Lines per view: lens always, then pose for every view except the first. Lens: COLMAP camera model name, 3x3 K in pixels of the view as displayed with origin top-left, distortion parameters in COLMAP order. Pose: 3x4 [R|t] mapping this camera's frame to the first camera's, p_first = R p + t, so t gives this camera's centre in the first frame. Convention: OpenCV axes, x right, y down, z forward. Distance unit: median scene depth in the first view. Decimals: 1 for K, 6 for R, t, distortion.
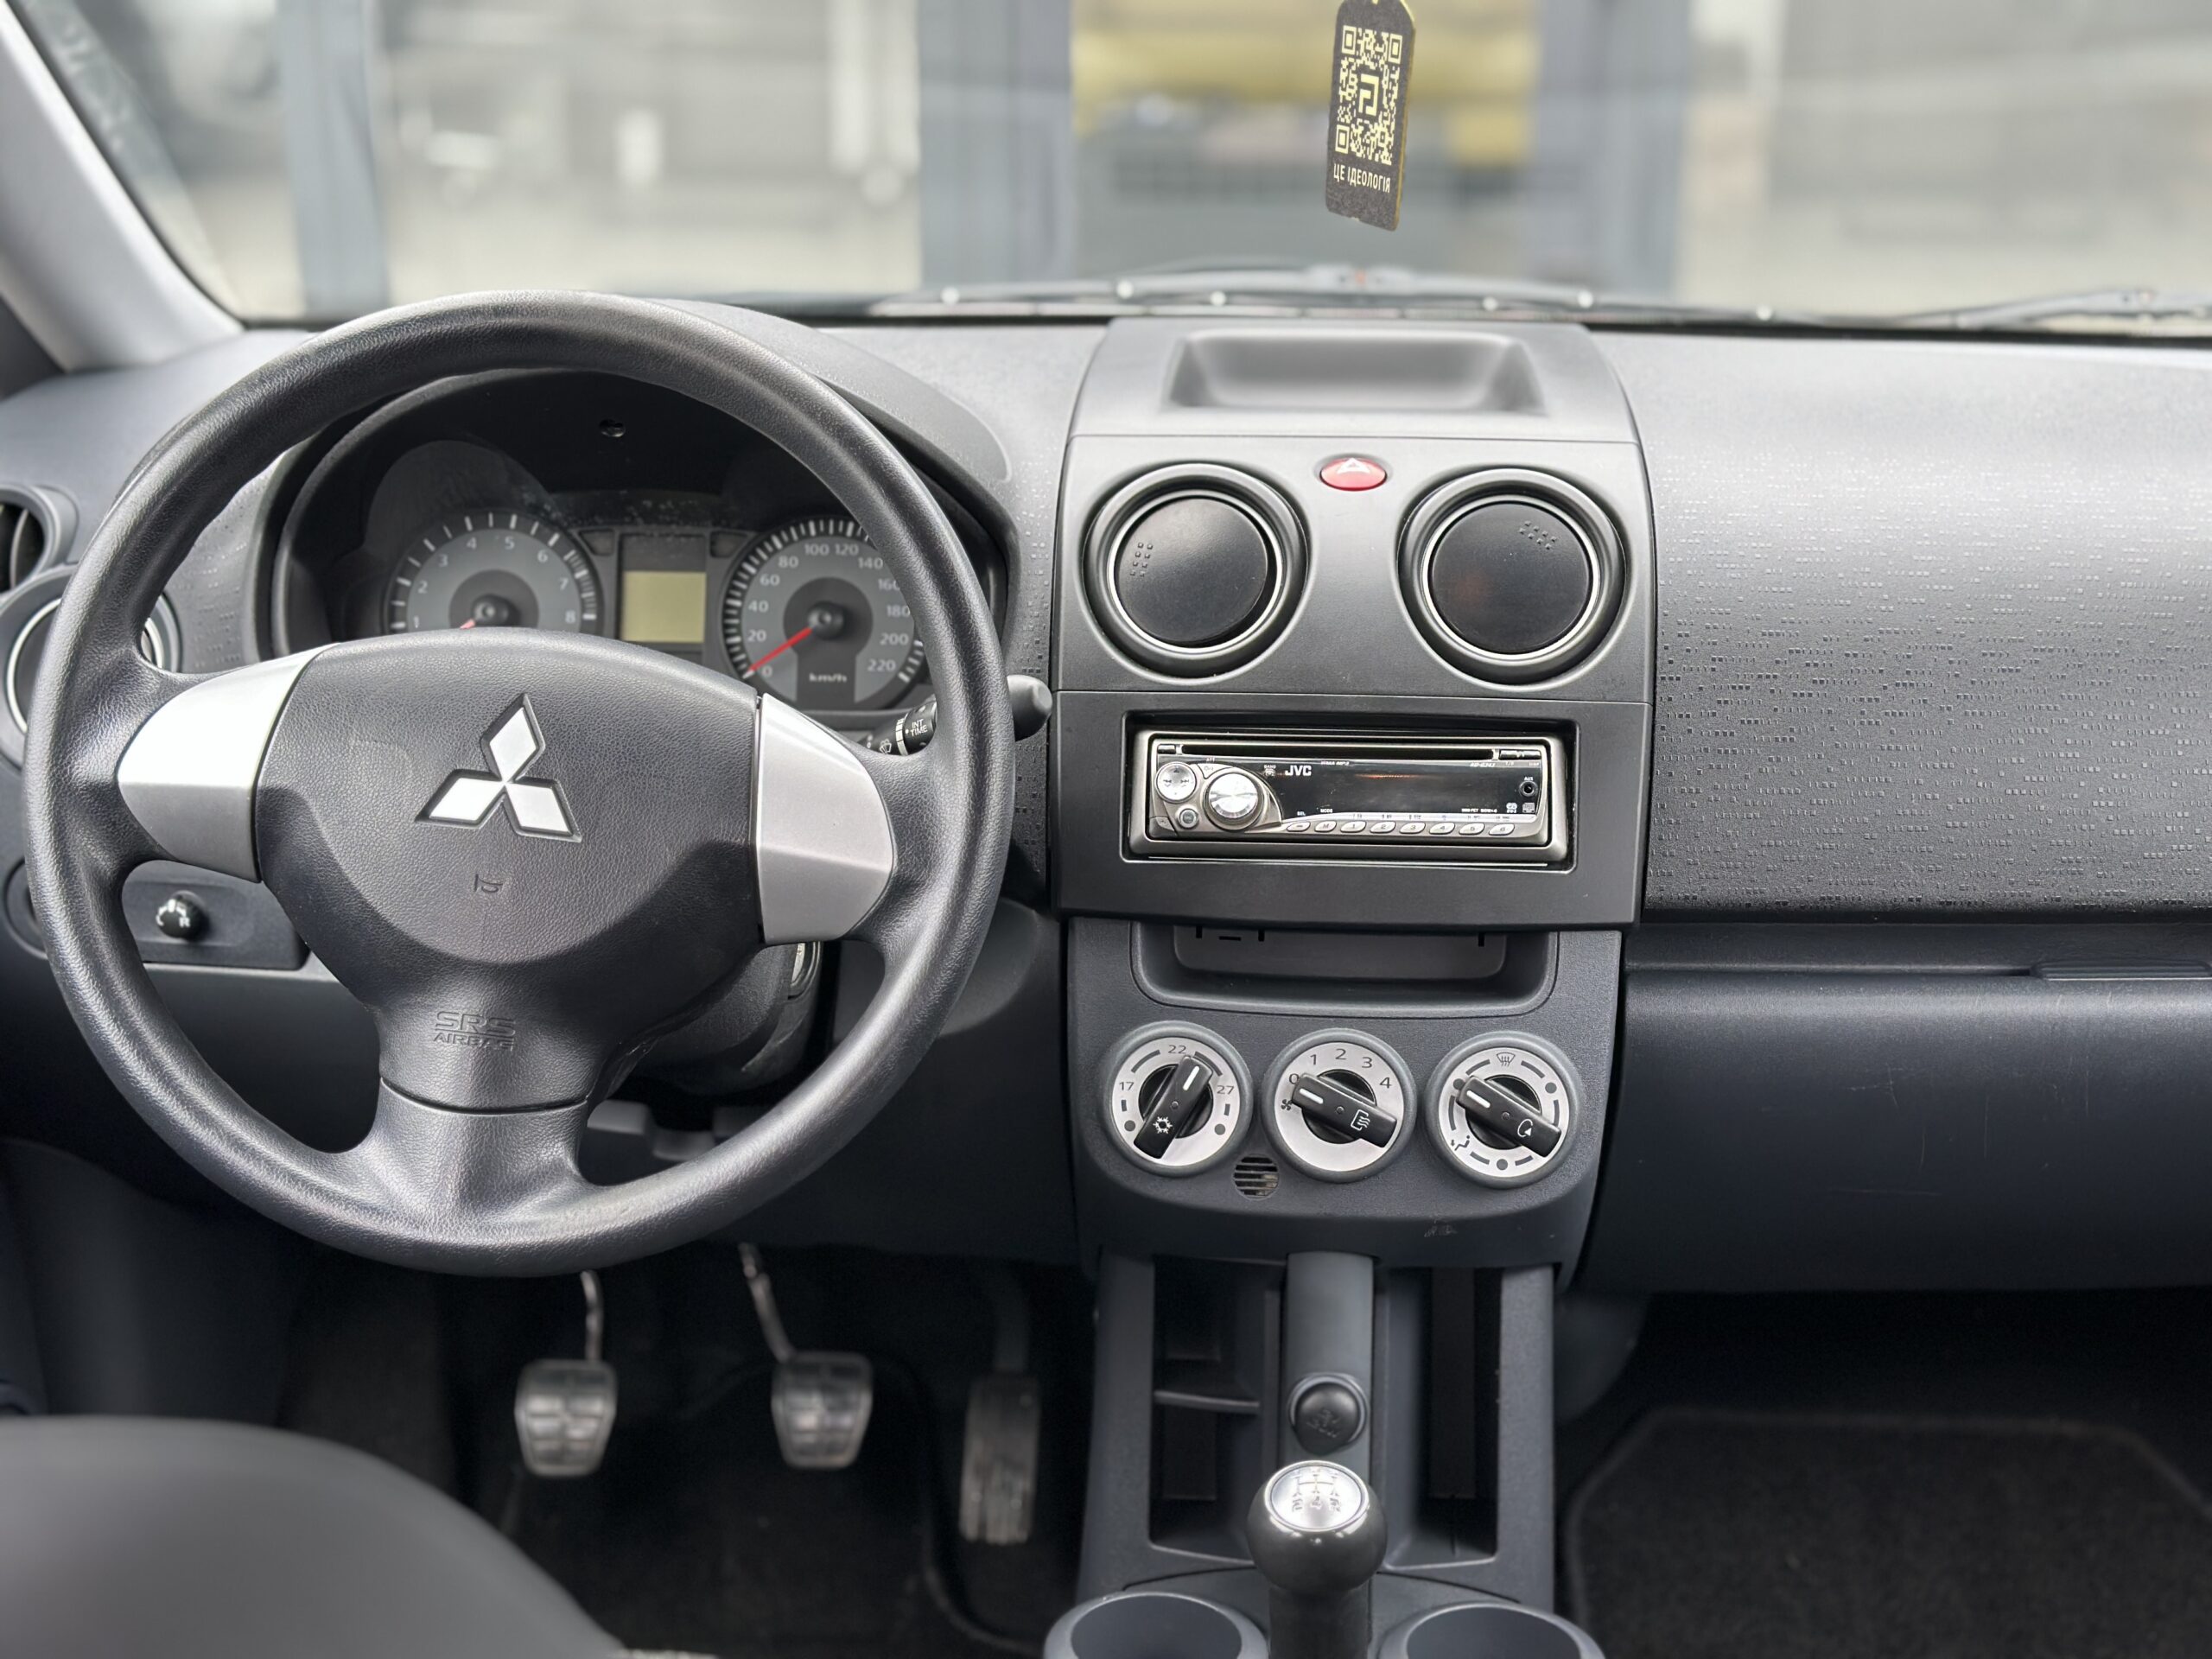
lens RADIAL K [[3047.3, 0, 1122.0], [0, 3047.3, 848.9], [0, 0, 1]] dist [0.136974, -0.068270]
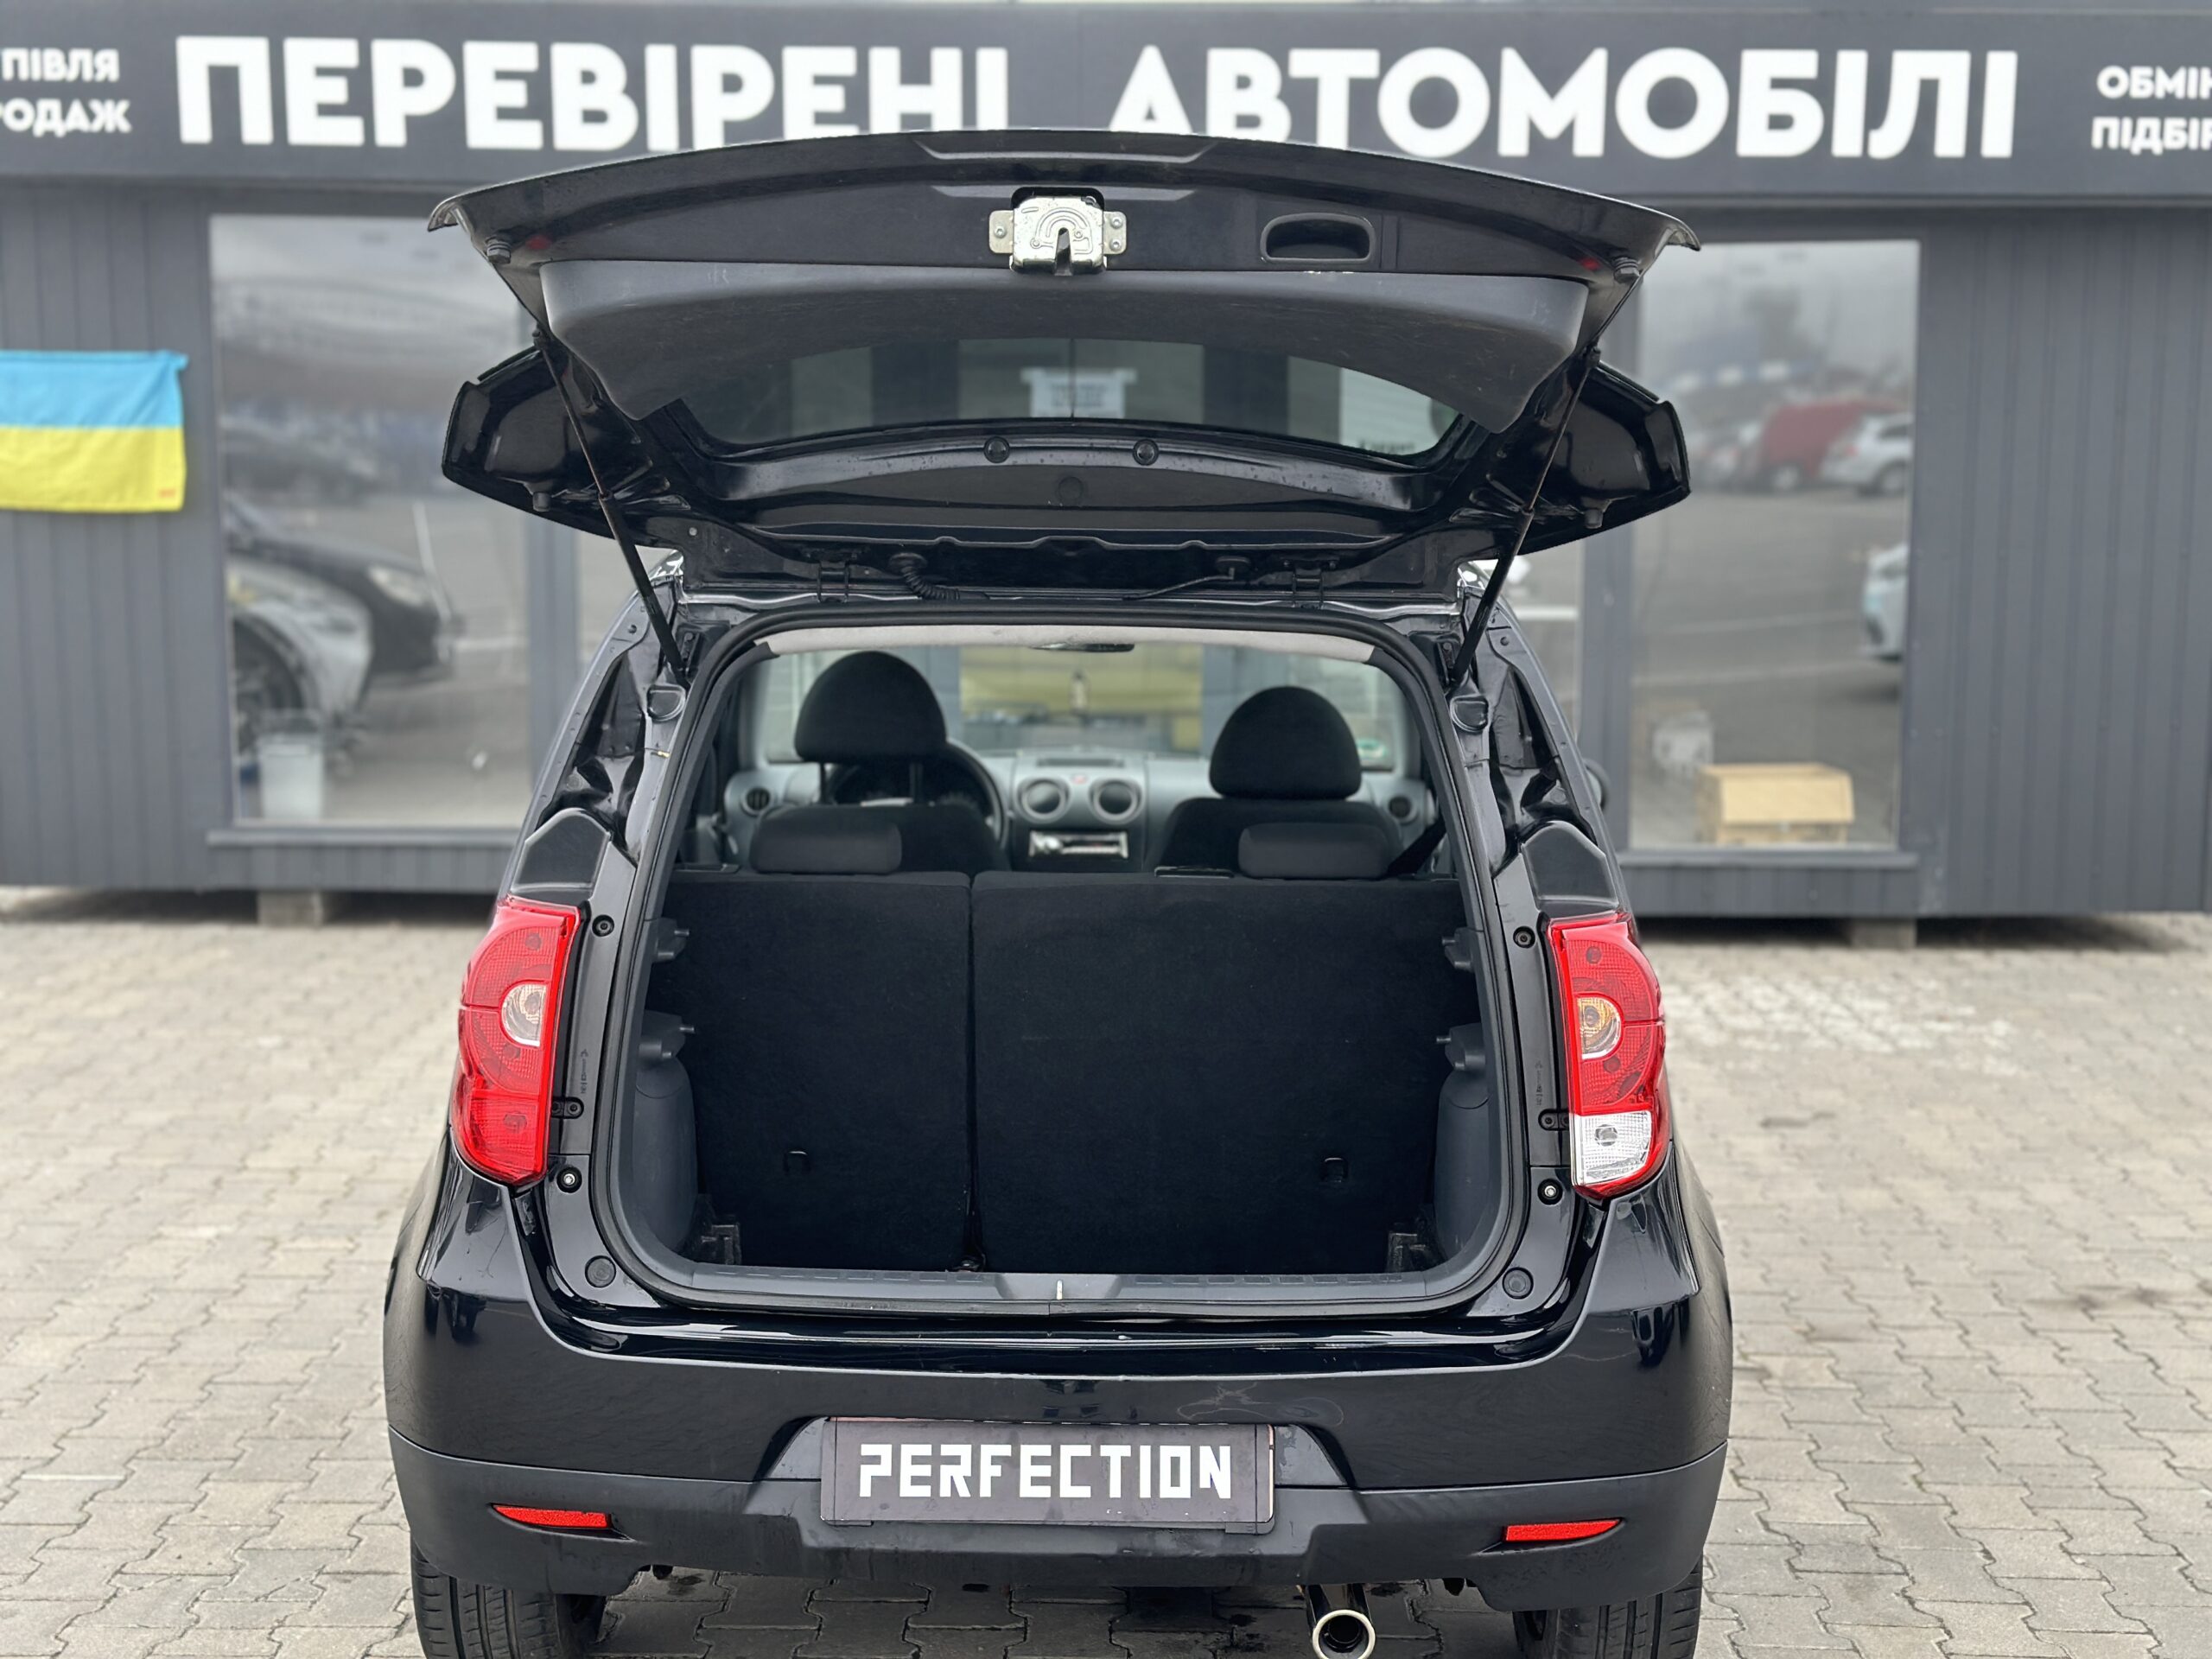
lens RADIAL K [[3058.6, 0, 1110.0], [0, 3058.6, 843.2], [0, 0, 1]] dist [0.225027, -0.555914]
pose [[0.998274, -0.002262, 0.058688, -0.143462], [0.014291, 0.978581, -0.205364, 0.903964], [-0.056967, 0.205849, 0.976924, -3.391926]]
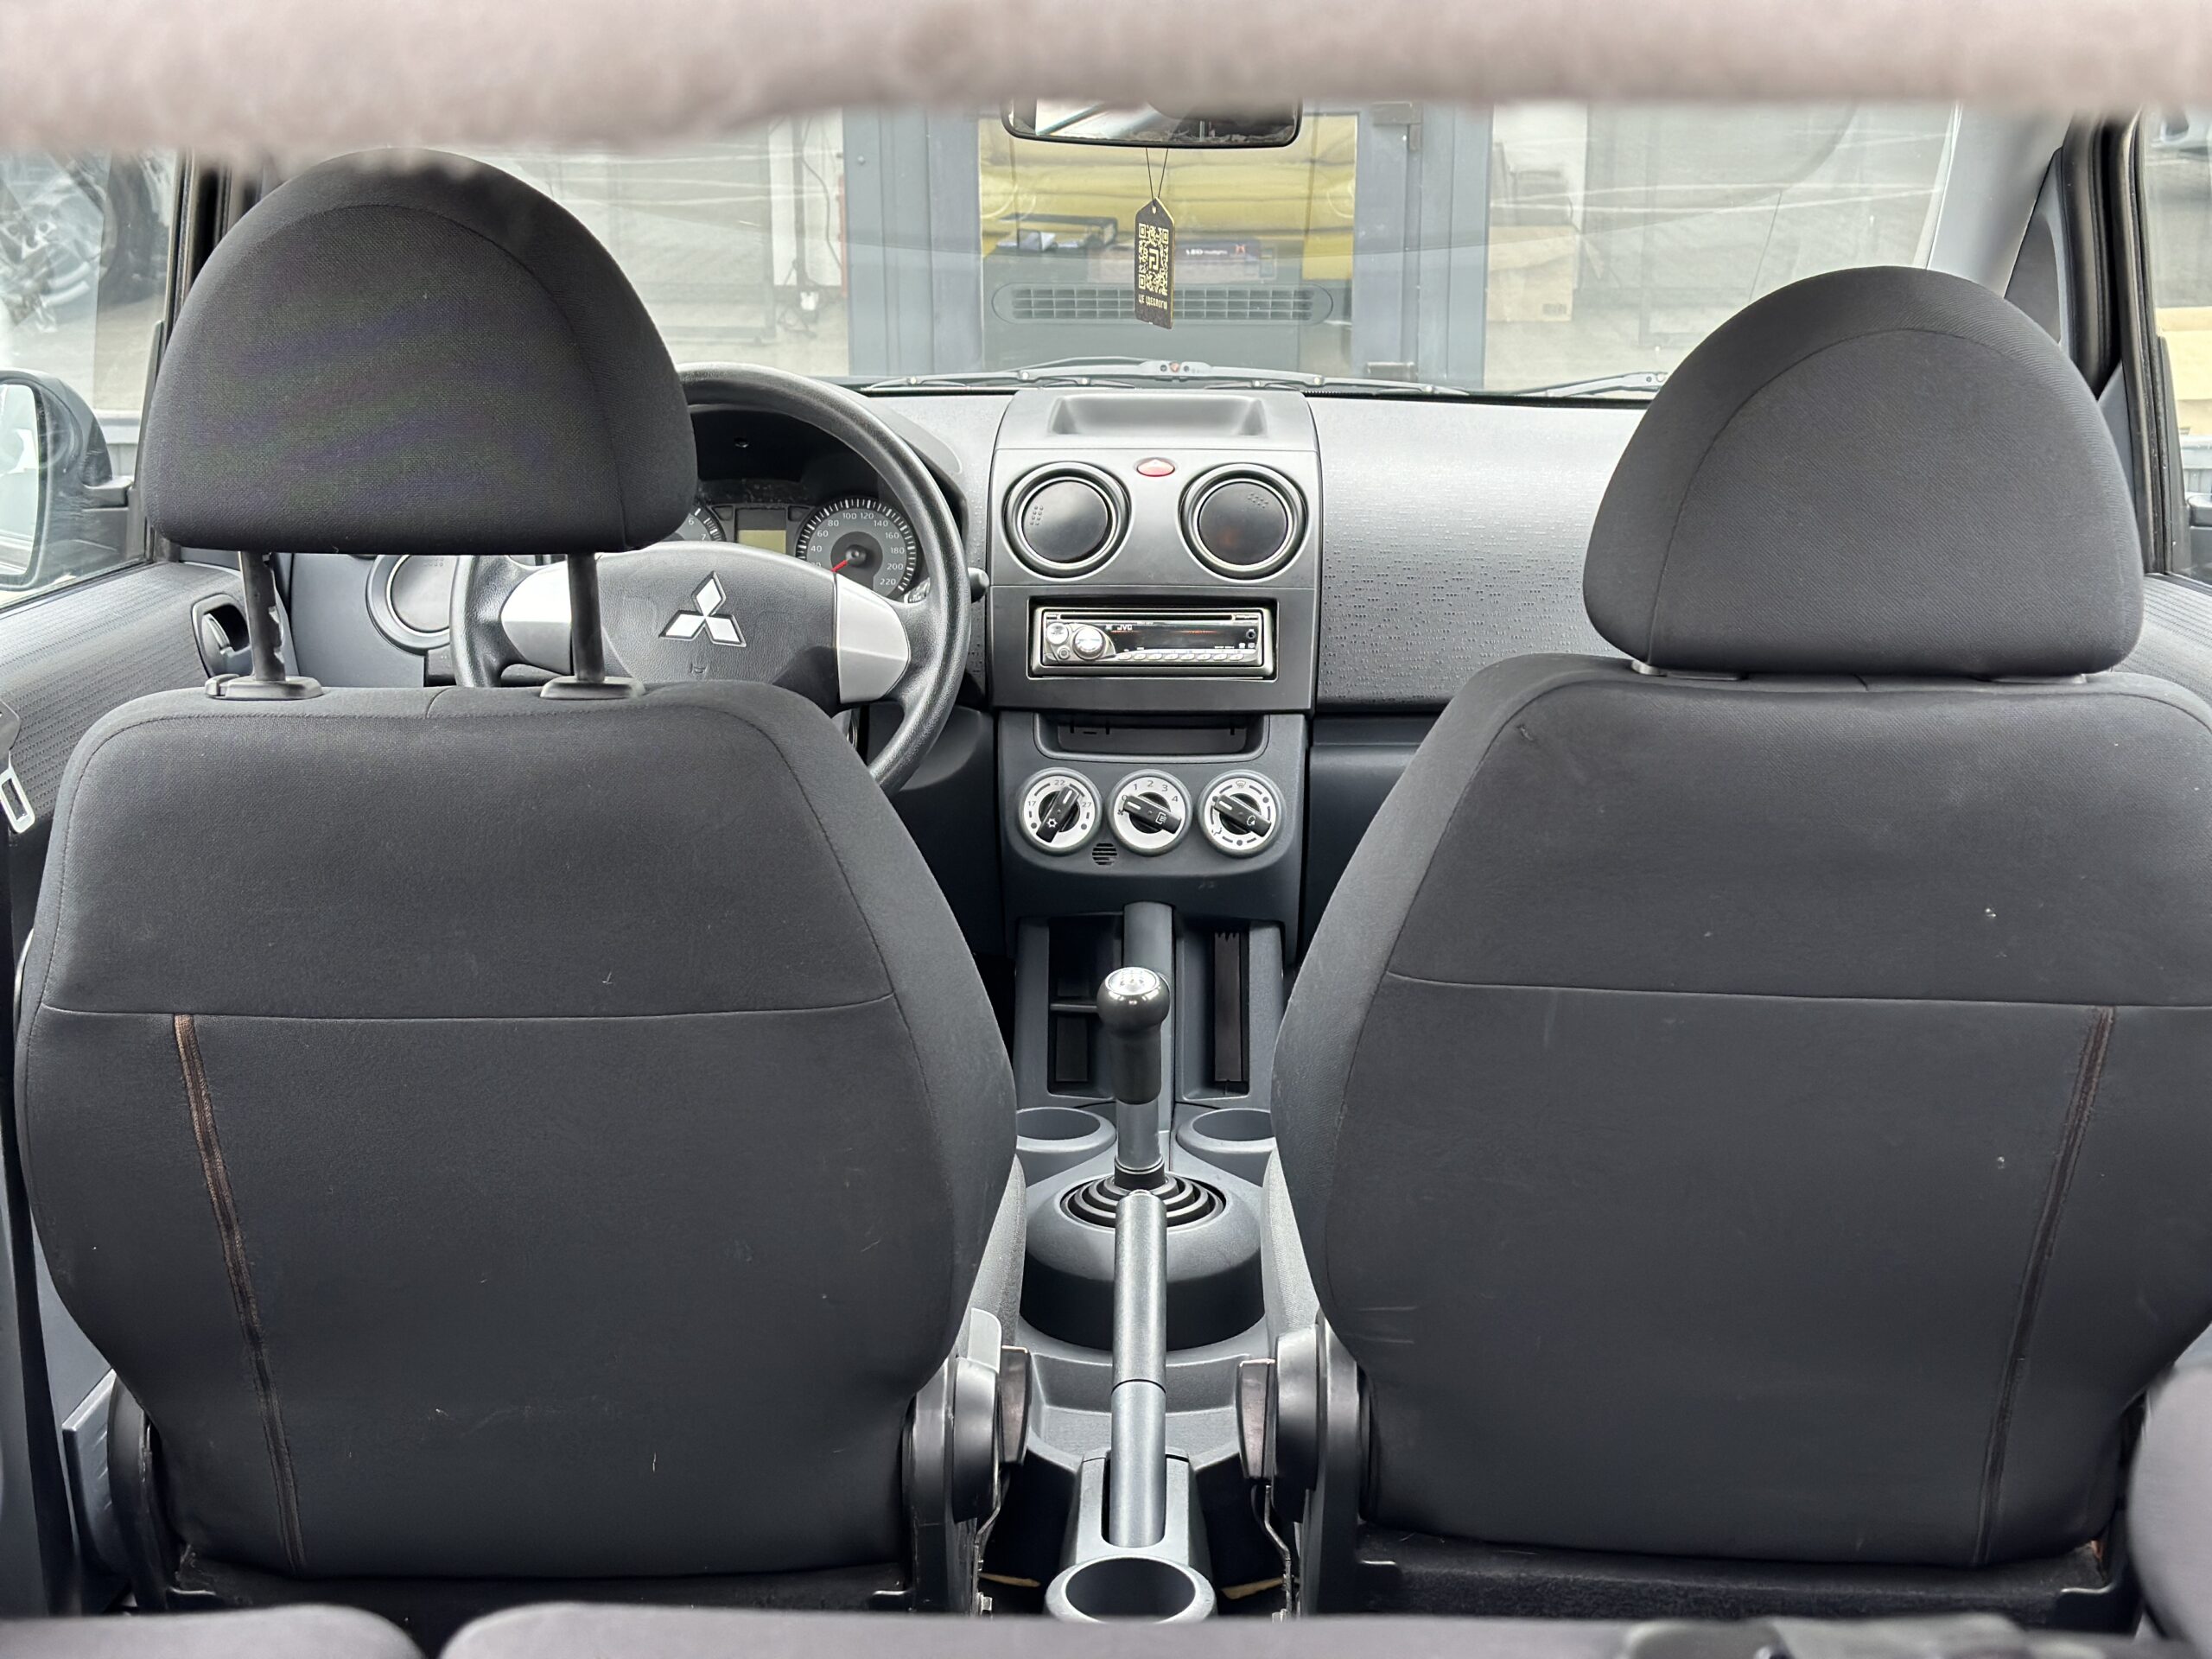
lens RADIAL K [[3053.7, 0, 1130.4], [0, 3053.7, 819.8], [0, 0, 1]] dist [0.195450, -0.399177]
pose [[0.999355, -0.011401, 0.034041, -0.001867], [0.013133, 0.998607, -0.051111, 0.181271], [-0.033411, 0.051526, 0.998113, -0.805164]]
